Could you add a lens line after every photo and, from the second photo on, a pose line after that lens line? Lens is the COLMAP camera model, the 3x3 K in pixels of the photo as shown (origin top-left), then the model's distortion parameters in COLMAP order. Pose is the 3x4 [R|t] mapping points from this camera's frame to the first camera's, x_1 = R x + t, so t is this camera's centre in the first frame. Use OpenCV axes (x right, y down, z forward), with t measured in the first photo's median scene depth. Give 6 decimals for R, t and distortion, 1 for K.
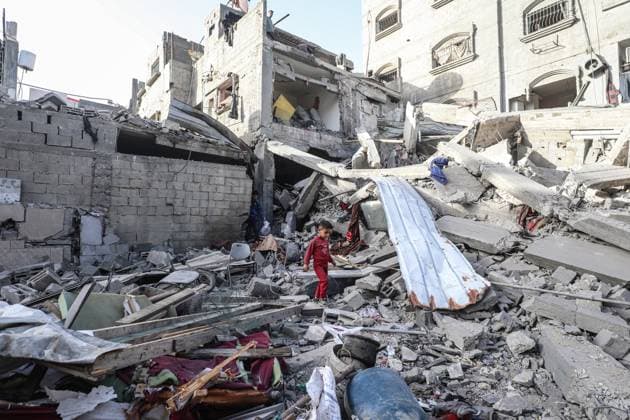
lens RADIAL K [[296.4, 0, 315.0], [0, 296.4, 210.0], [0, 0, 1]] dist [0.001177, 0.000295]
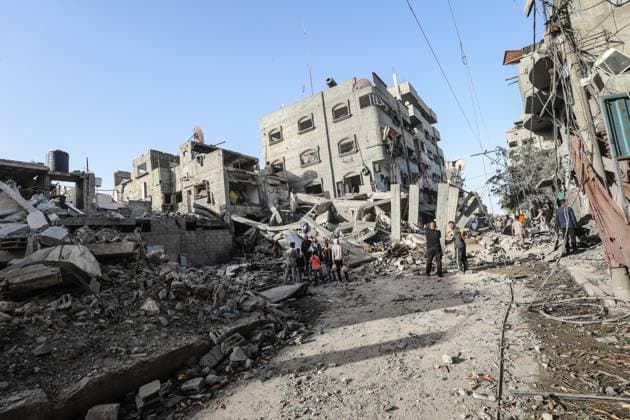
lens RADIAL K [[296.4, 0, 315.0], [0, 296.4, 210.0], [0, 0, 1]] dist [0.001177, 0.000295]
pose [[0.929766, -0.060534, 0.363139, -0.327168], [0.094481, 0.992587, -0.076443, -0.039909], [-0.355820, 0.105383, 0.928594, -1.093018]]
